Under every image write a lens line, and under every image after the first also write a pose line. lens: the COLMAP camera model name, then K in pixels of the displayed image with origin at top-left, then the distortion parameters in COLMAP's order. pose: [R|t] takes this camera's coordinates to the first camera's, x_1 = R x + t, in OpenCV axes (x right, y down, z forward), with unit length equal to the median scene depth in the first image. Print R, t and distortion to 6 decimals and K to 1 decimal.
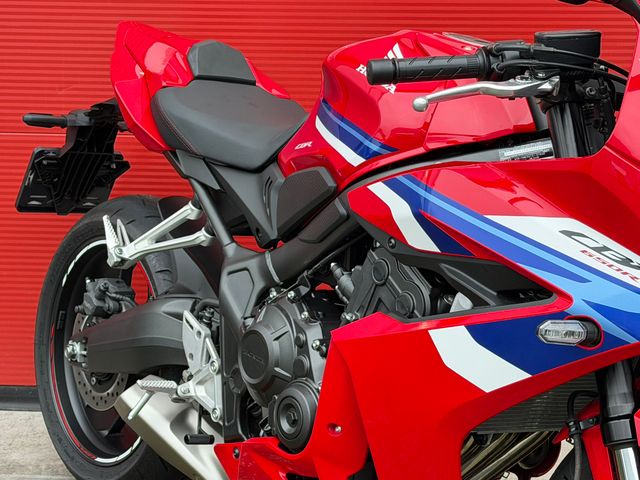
lens RADIAL K [[1474.5, 0, 320.0], [0, 1474.5, 248.8], [0, 0, 1]] dist [0.133417, 0.110465]
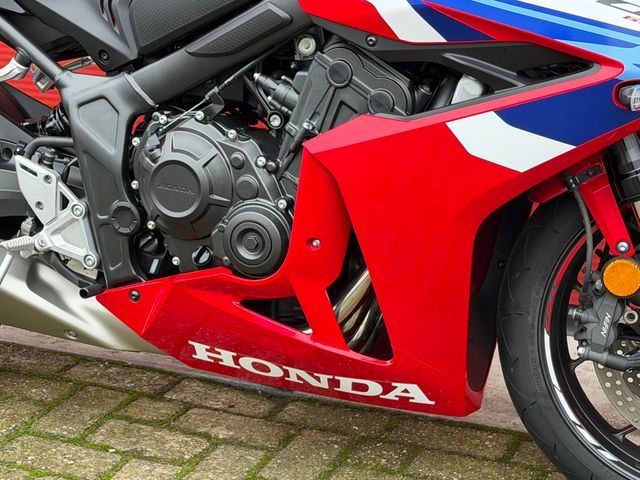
lens RADIAL K [[1474.5, 0, 320.0], [0, 1474.5, 248.8], [0, 0, 1]] dist [0.133417, 0.110465]
pose [[0.850161, -0.213622, 0.481239, -0.438333], [0.137712, 0.972396, 0.188363, -0.054003], [-0.508194, -0.093867, 0.856112, 0.167258]]
